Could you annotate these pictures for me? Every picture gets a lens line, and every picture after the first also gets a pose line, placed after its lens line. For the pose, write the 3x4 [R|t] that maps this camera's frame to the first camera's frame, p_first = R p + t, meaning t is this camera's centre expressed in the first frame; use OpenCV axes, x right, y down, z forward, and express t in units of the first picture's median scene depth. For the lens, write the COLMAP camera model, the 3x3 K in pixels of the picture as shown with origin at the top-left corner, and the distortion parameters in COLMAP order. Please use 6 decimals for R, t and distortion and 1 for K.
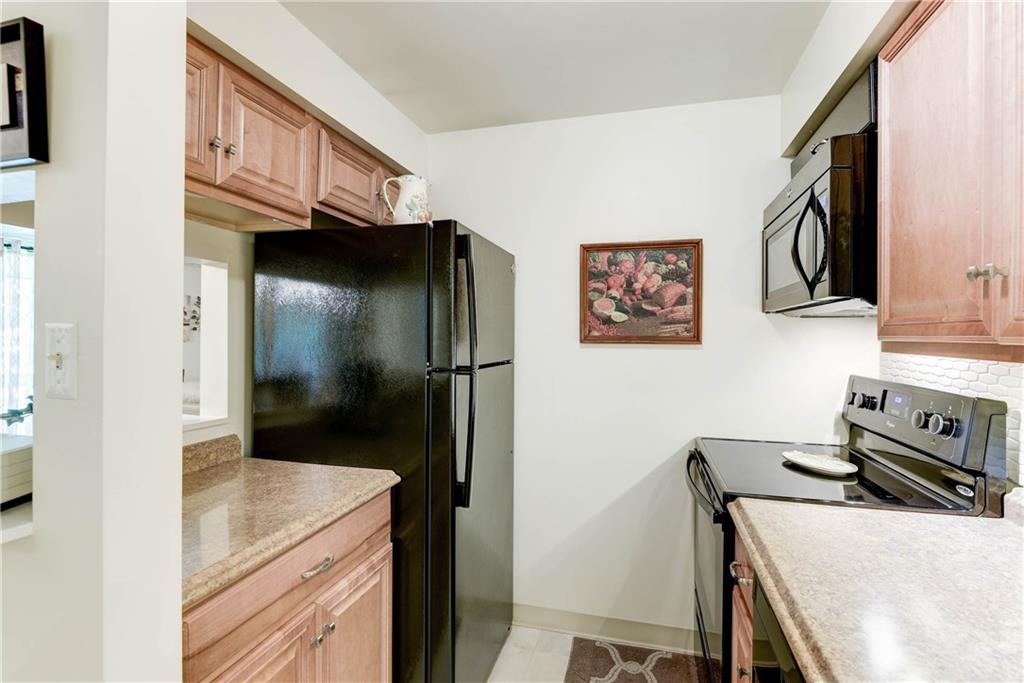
lens RADIAL K [[489.0, 0, 518.7], [0, 489.0, 336.2], [0, 0, 1]] dist [-0.005686, -0.002872]
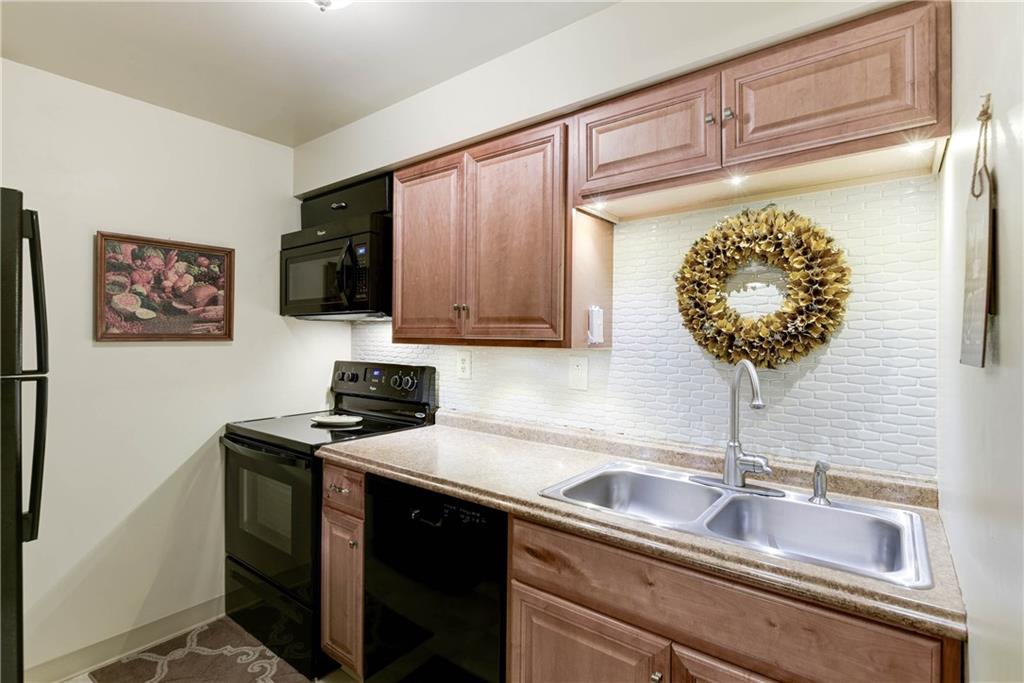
lens RADIAL K [[489.0, 0, 515.2], [0, 489.0, 339.8], [0, 0, 1]] dist [-0.005686, -0.002872]
pose [[0.388426, -0.008921, 0.921437, -0.411075], [-0.003429, 0.999932, 0.011127, -0.001085], [-0.921474, -0.007482, 0.388369, -0.052807]]
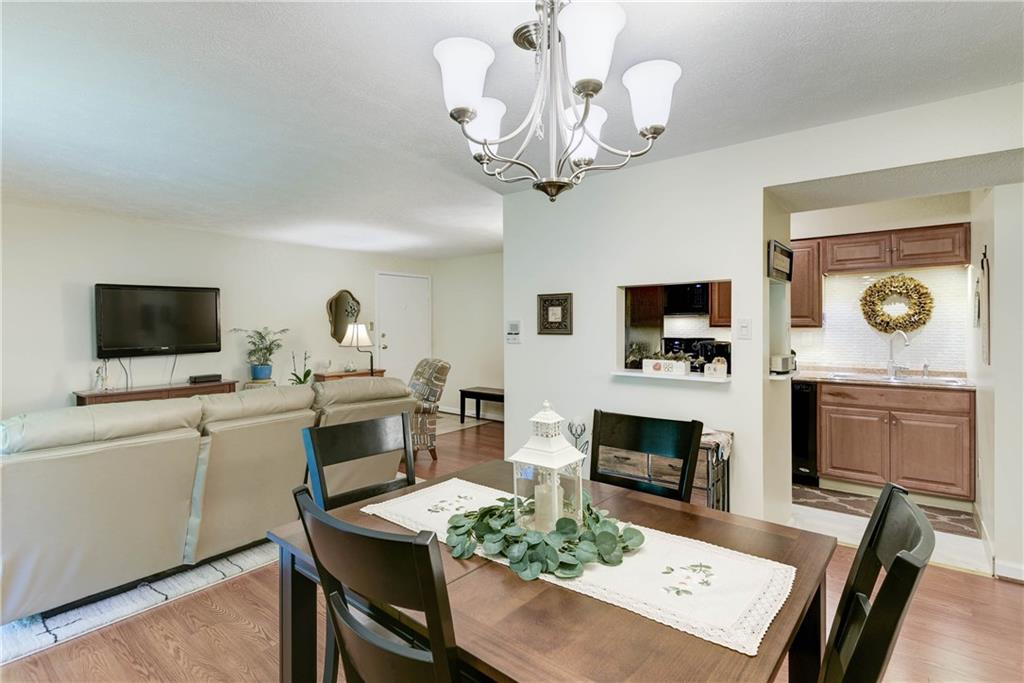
lens RADIAL K [[497.5, 0, 508.4], [0, 497.5, 330.9], [0, 0, 1]] dist [-0.000102, 0.000152]
pose [[0.401900, -0.014436, 0.915570, -2.006738], [0.006565, 0.999895, 0.012884, -0.001374], [-0.915660, 0.000833, 0.401953, 0.505014]]
